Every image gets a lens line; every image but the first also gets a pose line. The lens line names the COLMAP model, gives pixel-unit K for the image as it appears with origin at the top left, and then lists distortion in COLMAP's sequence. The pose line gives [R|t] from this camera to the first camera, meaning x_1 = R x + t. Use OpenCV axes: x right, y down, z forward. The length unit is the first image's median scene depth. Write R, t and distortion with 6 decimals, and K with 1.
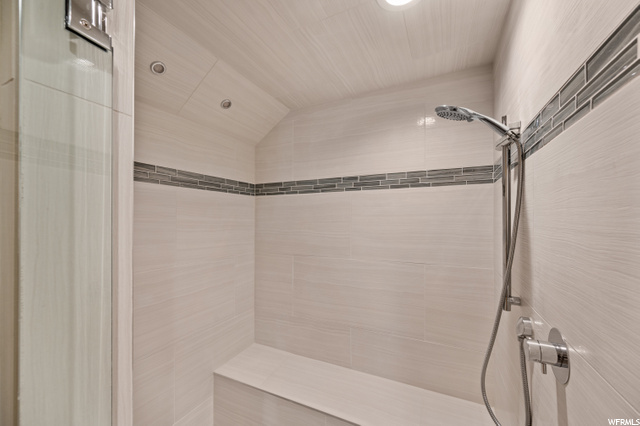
lens RADIAL K [[254.9, 0, 319.9], [0, 254.9, 218.1], [0, 0, 1]] dist [-0.000110, -0.000022]
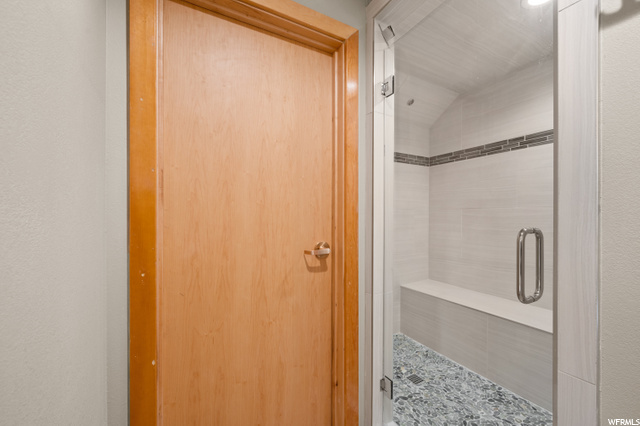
lens RADIAL K [[260.3, 0, 320.0], [0, 260.3, 213.0], [0, 0, 1]] dist [-0.000440, -0.000069]
pose [[0.812317, 0.002259, -0.583212, 0.073529], [0.000370, 0.999990, 0.004388, 0.155107], [0.583216, -0.003780, 0.812308, -0.436865]]
